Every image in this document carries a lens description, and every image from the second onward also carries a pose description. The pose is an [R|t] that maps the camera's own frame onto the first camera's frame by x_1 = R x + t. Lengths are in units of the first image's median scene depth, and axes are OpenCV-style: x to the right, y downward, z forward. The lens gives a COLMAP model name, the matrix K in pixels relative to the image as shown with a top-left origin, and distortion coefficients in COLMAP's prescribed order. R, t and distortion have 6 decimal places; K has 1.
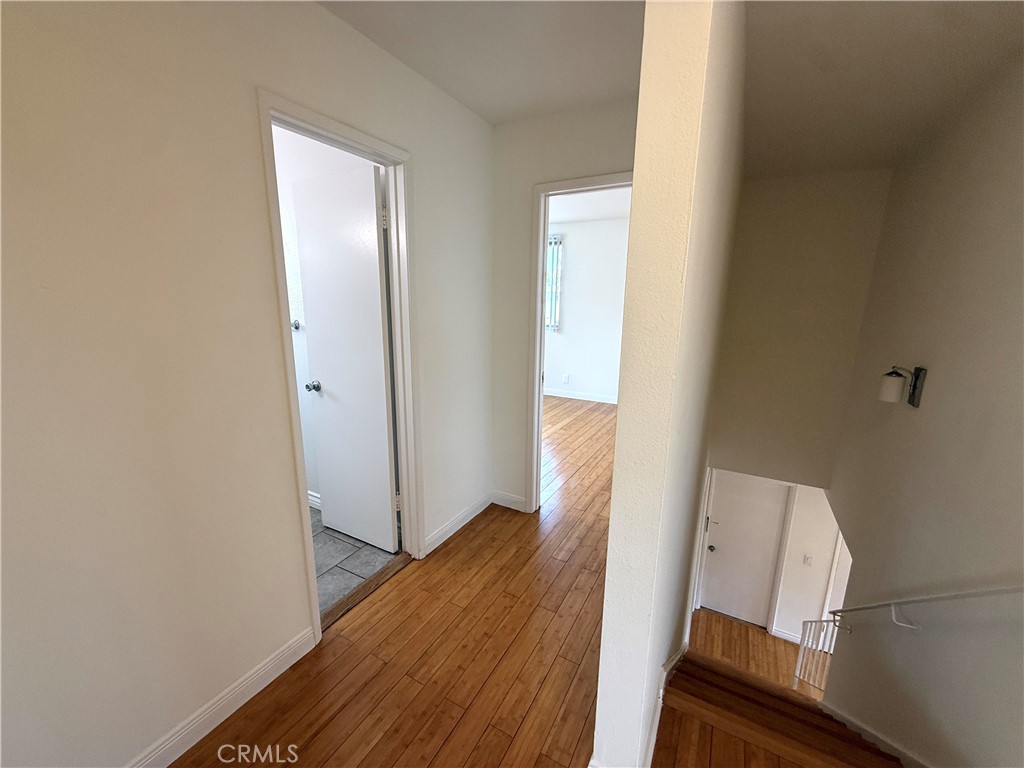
lens RADIAL K [[410.1, 0, 514.5], [0, 410.1, 385.5], [0, 0, 1]] dist [0.001983, -0.000108]
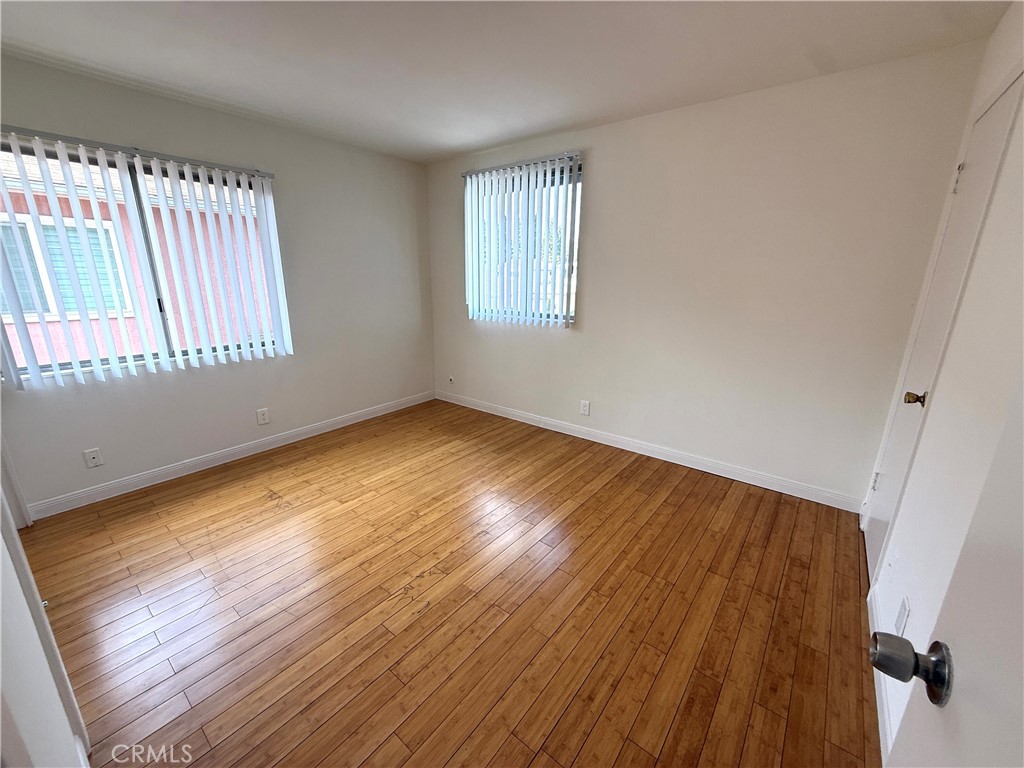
lens RADIAL K [[410.1, 0, 509.9], [0, 410.1, 383.8], [0, 0, 1]] dist [0.001983, -0.000108]
pose [[0.985684, 0.033519, -0.165239, 0.130930], [-0.025476, 0.998396, 0.050560, -0.089001], [0.166668, -0.045627, 0.984957, 0.464774]]
